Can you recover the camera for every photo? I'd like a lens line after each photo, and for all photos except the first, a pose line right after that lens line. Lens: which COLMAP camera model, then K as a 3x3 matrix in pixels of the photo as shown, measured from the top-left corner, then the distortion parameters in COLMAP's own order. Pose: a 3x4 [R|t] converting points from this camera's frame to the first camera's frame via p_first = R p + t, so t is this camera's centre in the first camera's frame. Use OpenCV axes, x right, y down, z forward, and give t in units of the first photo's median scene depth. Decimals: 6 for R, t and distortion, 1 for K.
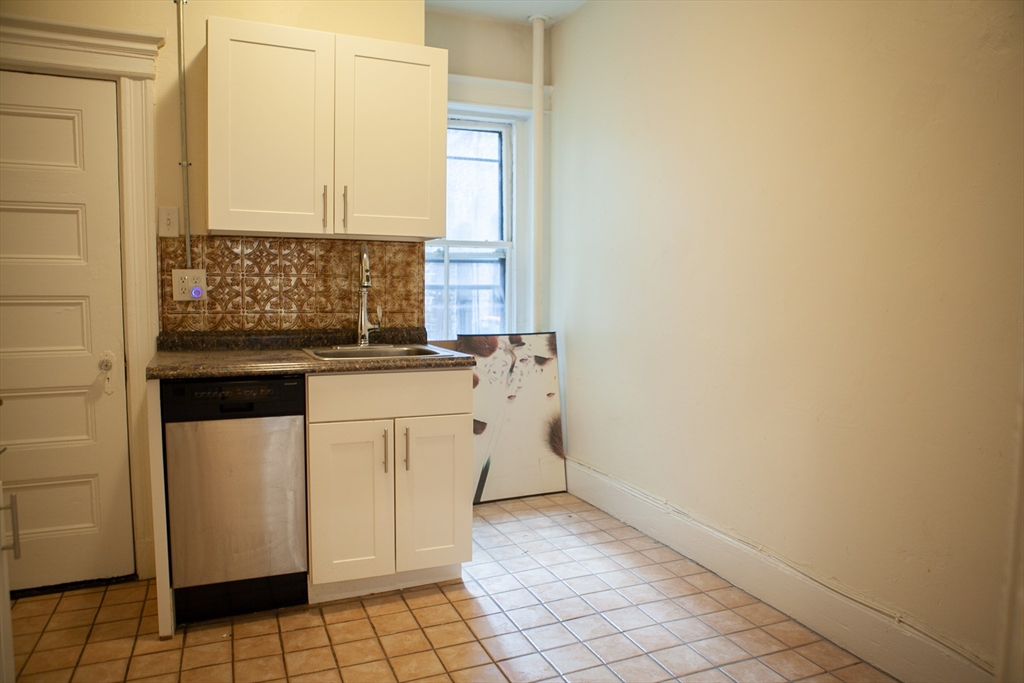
lens RADIAL K [[702.1, 0, 508.4], [0, 702.1, 346.1], [0, 0, 1]] dist [-0.110221, 0.074544]
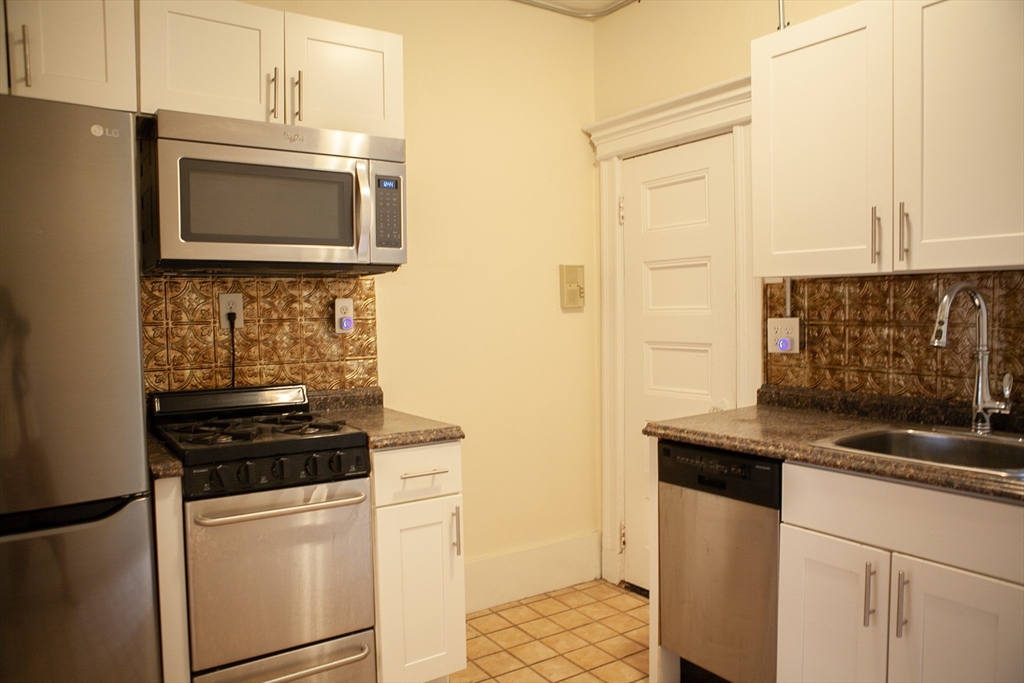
lens RADIAL K [[702.1, 0, 508.4], [0, 702.1, 346.1], [0, 0, 1]] dist [-0.110221, 0.074544]
pose [[0.200380, 0.040113, -0.978897, 0.333955], [-0.058883, 0.997848, 0.028836, -0.075841], [0.977947, 0.051863, 0.202311, 0.440029]]
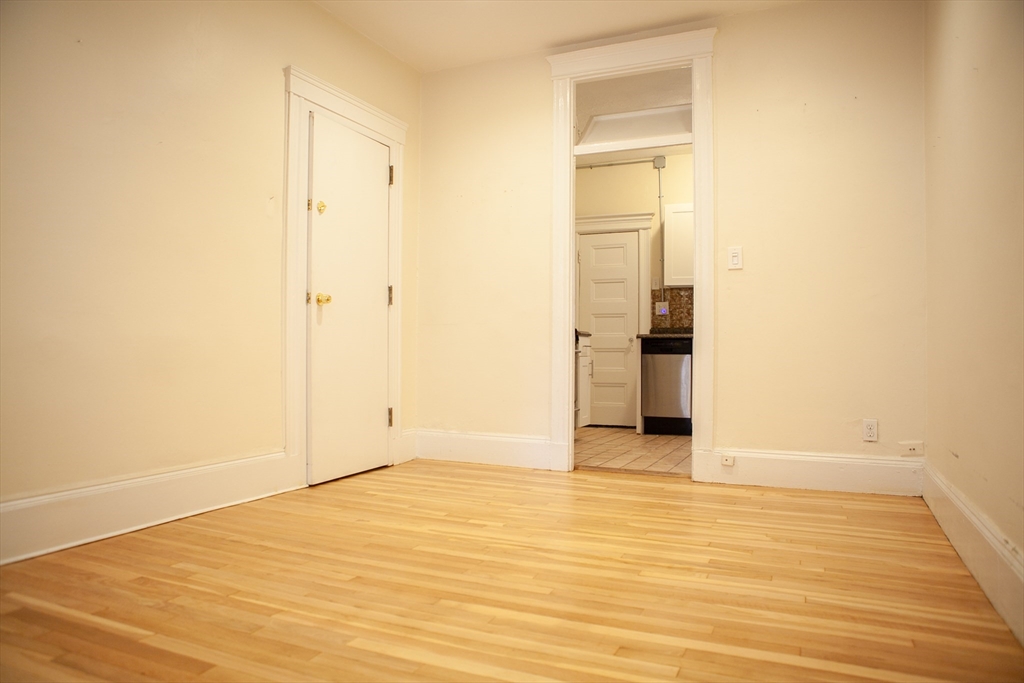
lens RADIAL K [[702.1, 0, 508.4], [0, 702.1, 346.1], [0, 0, 1]] dist [-0.110221, 0.074544]
pose [[0.687387, -0.005010, -0.726274, 0.933461], [-0.057202, 0.996496, -0.061014, 0.220102], [0.724035, 0.083485, 0.684692, -1.058279]]
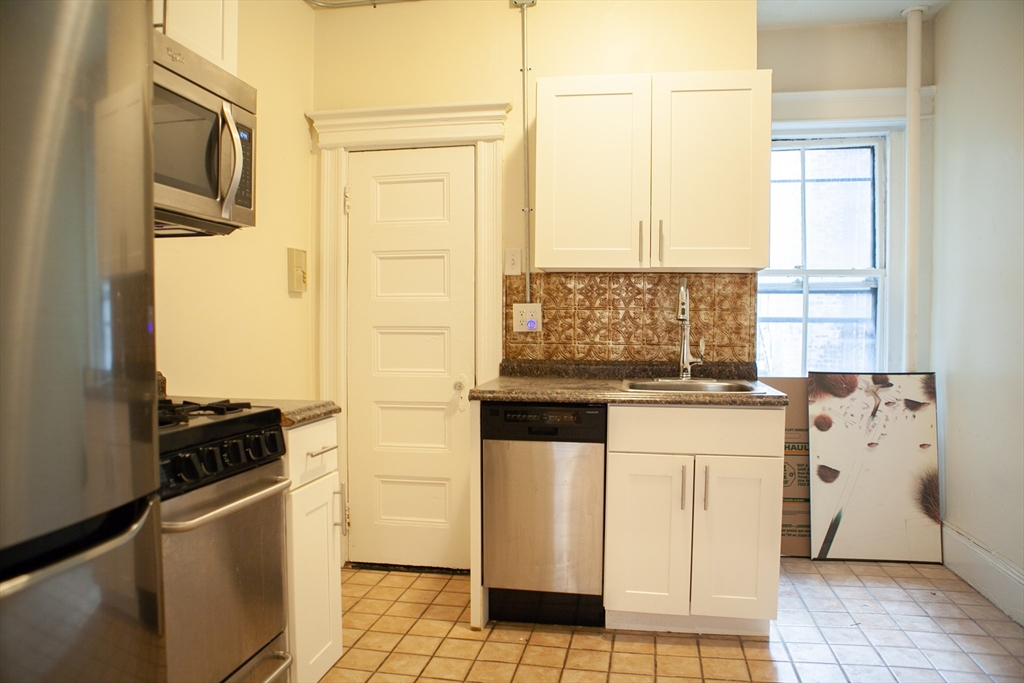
lens RADIAL K [[702.1, 0, 508.4], [0, 702.1, 346.1], [0, 0, 1]] dist [-0.110221, 0.074544]
pose [[0.831363, 0.017896, -0.555441, 0.135416], [-0.043171, 0.998541, -0.032443, -0.004577], [0.554050, 0.050951, 0.830923, 0.039009]]
